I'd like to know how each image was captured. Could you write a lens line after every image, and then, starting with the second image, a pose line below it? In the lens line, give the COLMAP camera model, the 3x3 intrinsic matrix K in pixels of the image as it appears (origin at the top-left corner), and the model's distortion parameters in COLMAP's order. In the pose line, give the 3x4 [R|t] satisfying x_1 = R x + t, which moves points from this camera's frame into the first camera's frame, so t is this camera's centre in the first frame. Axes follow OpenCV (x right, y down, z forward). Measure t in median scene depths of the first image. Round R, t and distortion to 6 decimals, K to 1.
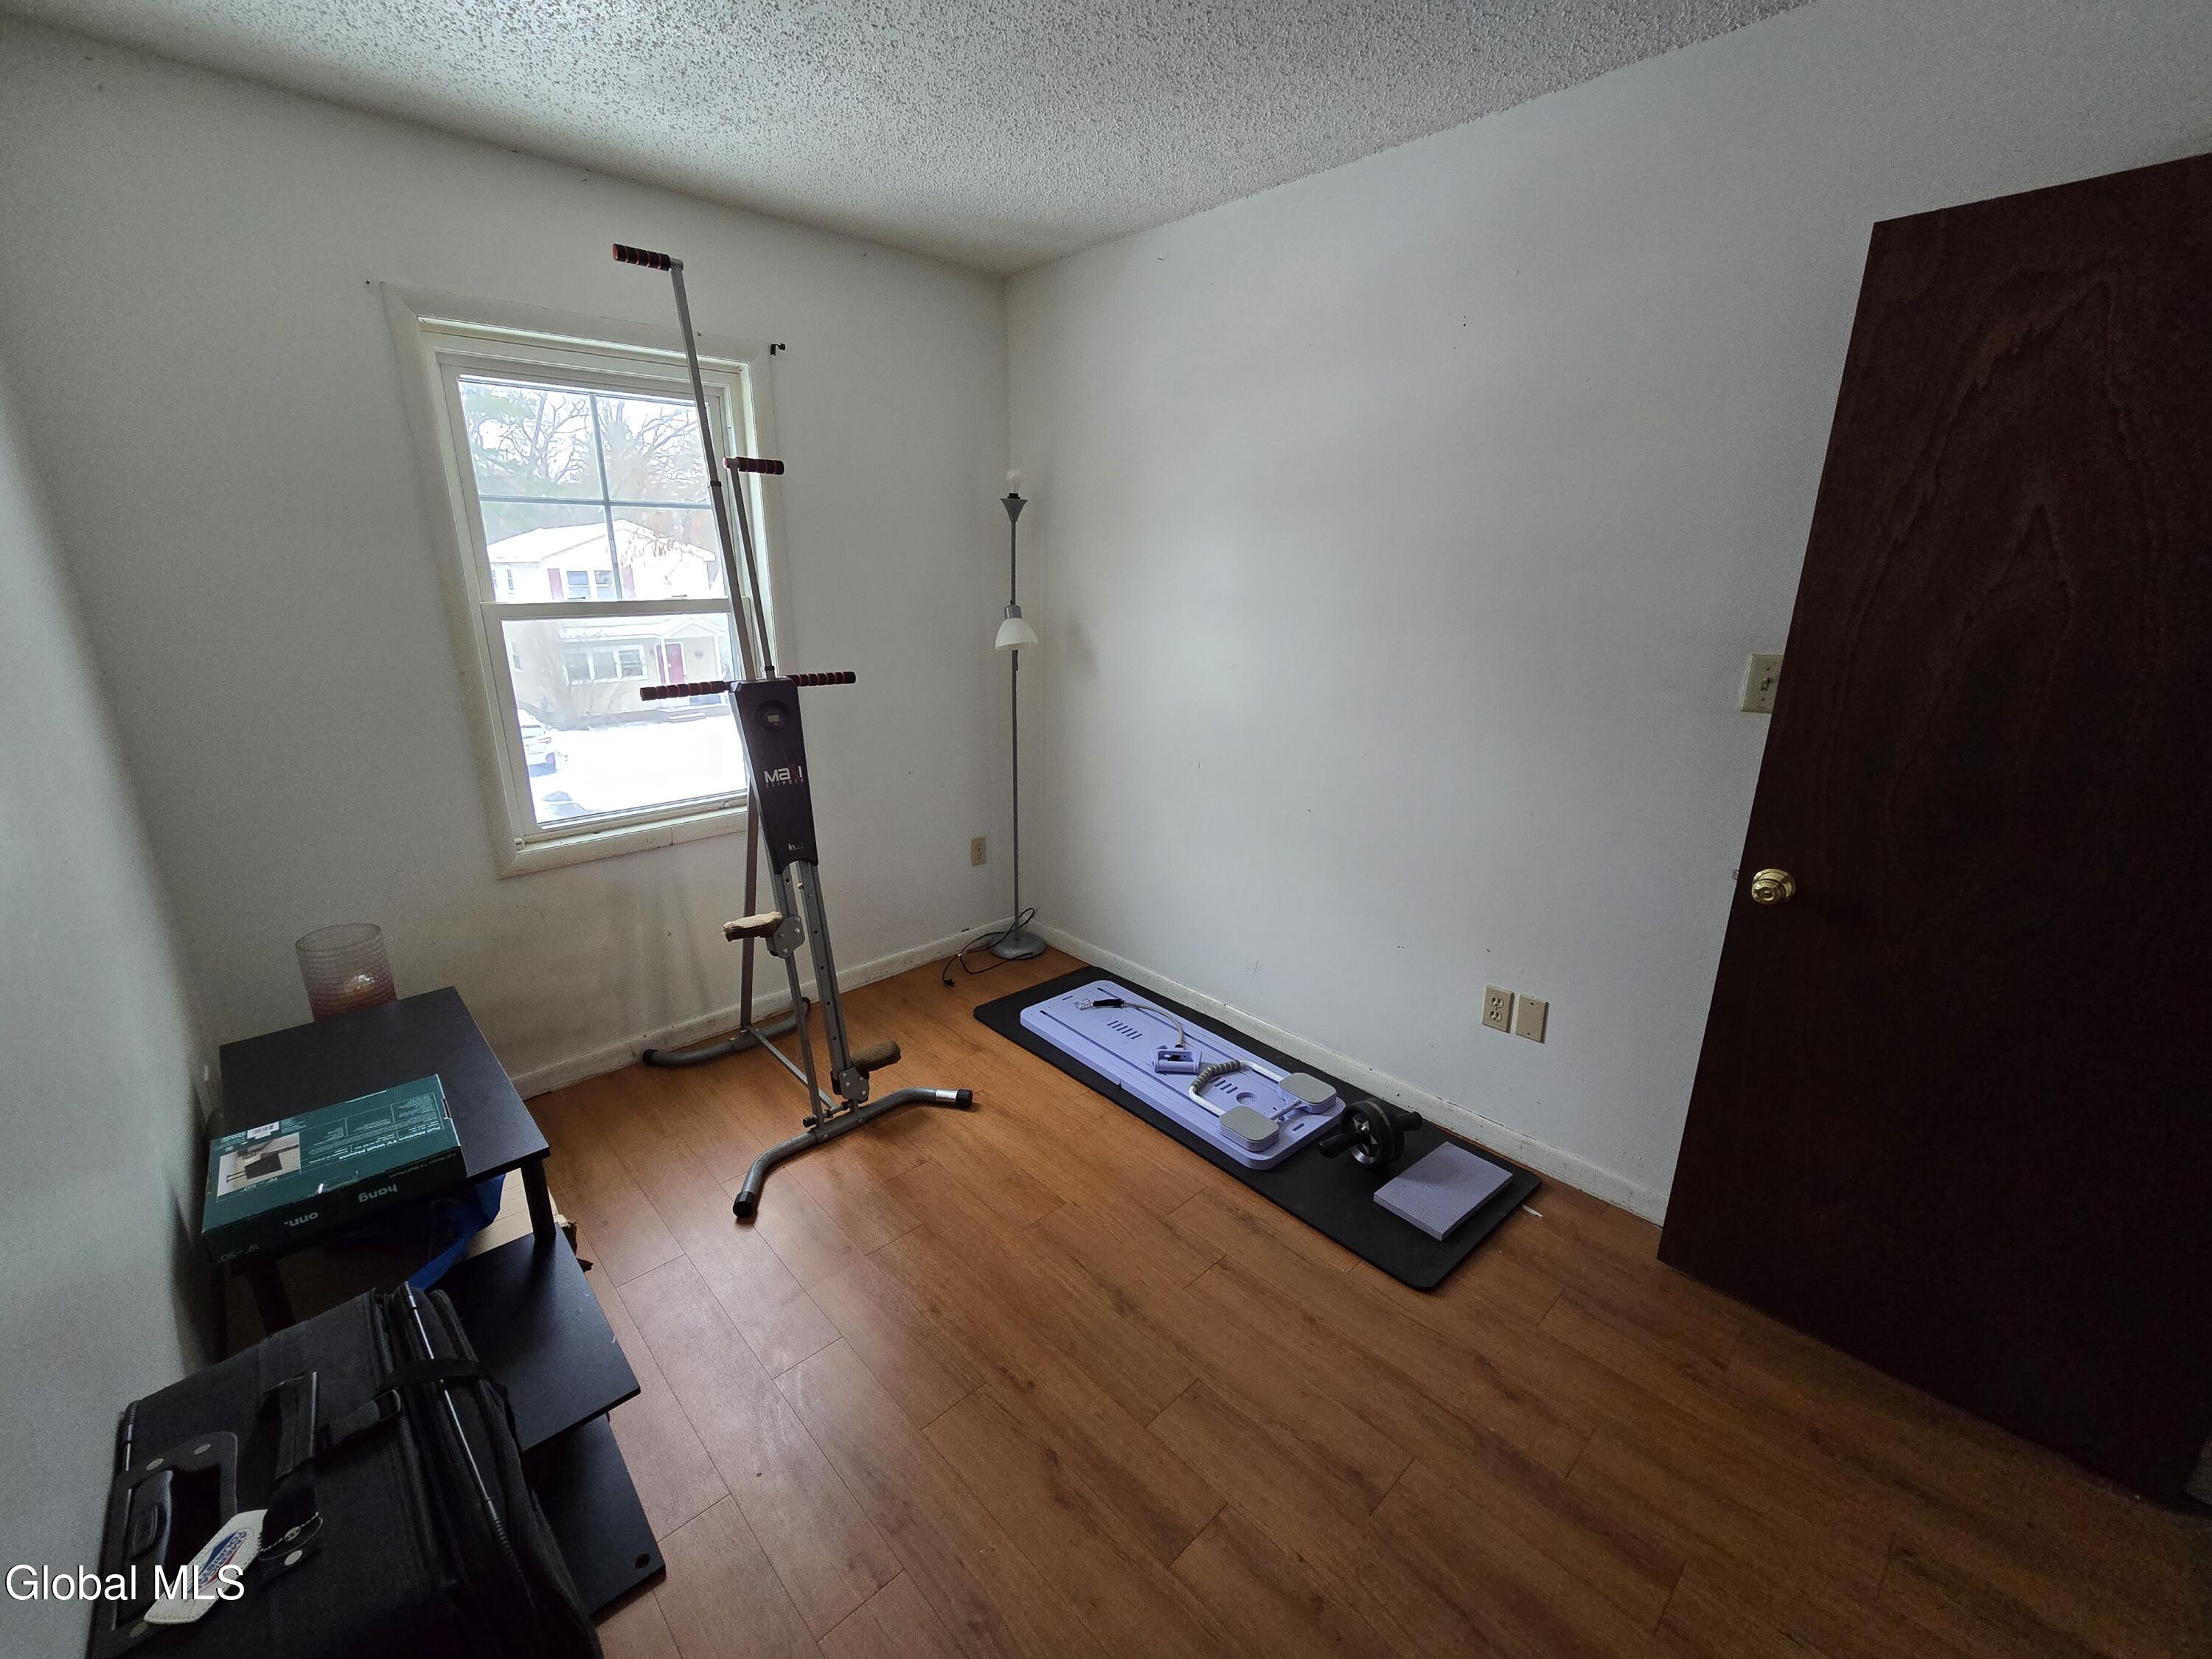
lens RADIAL K [[906.4, 0, 1101.2], [0, 906.4, 829.8], [0, 0, 1]] dist [-0.002020, -0.001206]
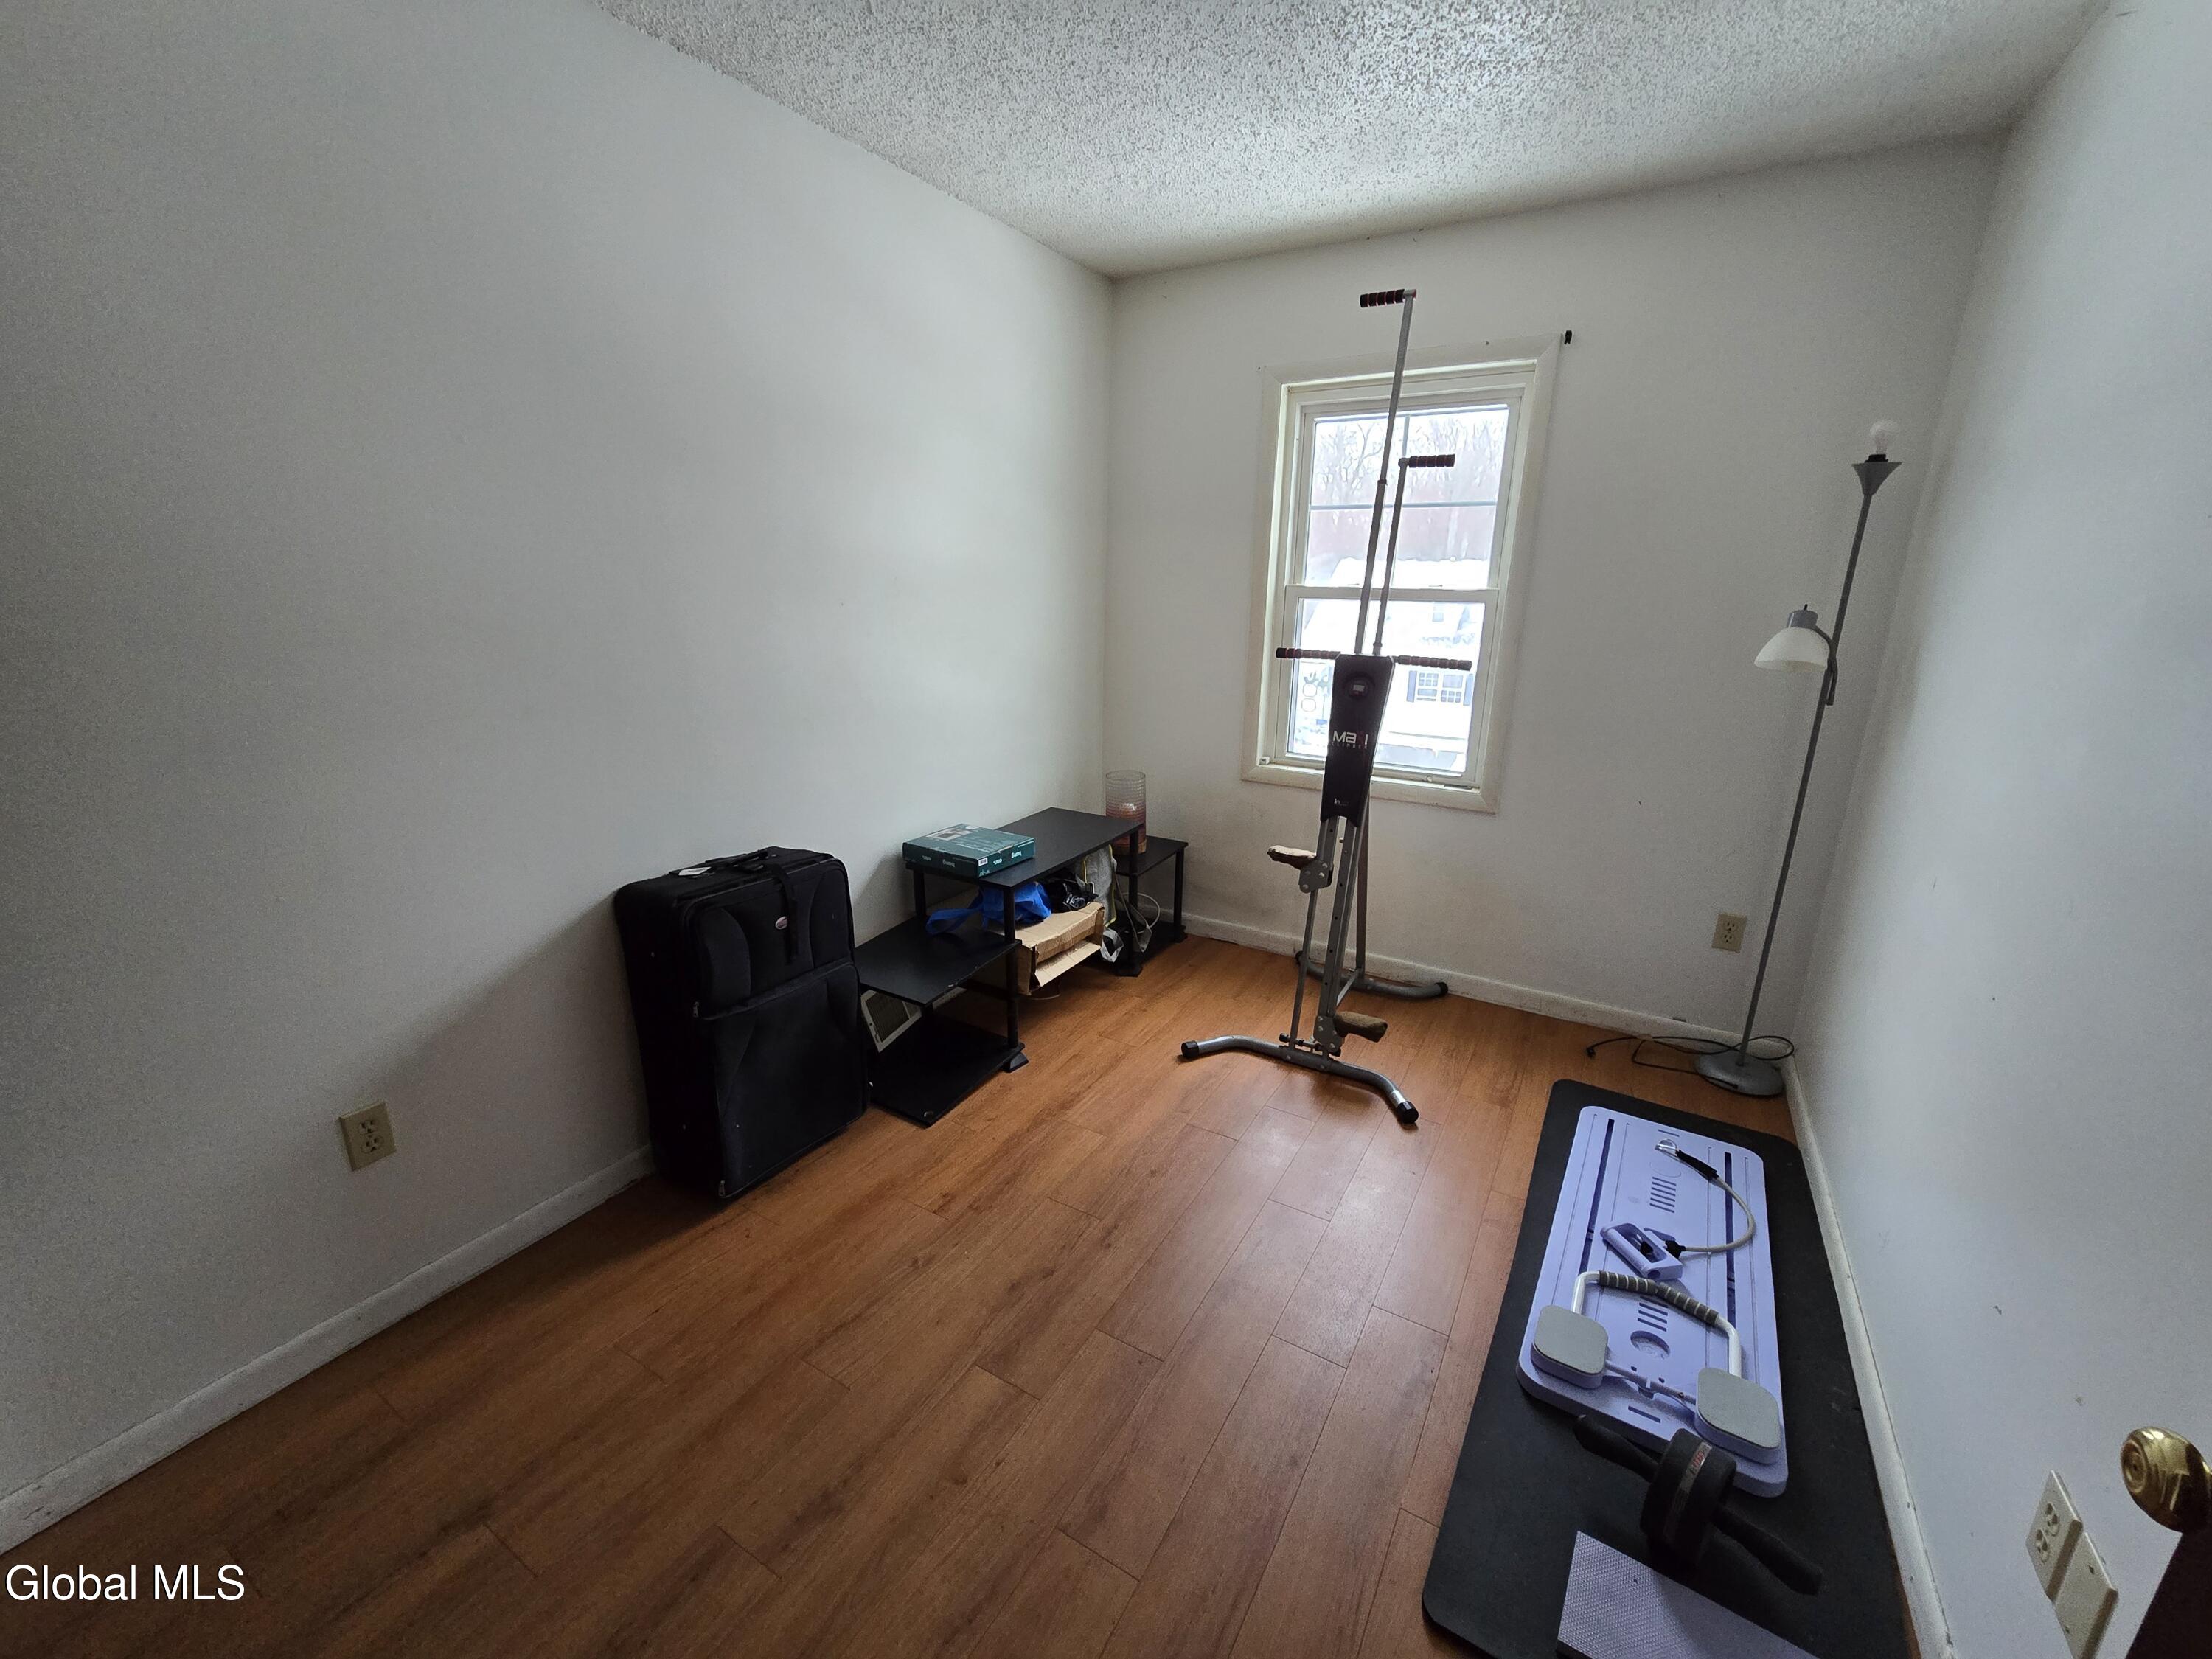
lens RADIAL K [[906.4, 0, 1098.4], [0, 906.4, 833.0], [0, 0, 1]] dist [-0.002020, -0.001206]
pose [[0.267113, 0.262789, -0.927142, 0.609756], [-0.286889, 0.940161, 0.183825, -0.064217], [0.919970, 0.216885, 0.326520, 0.356850]]
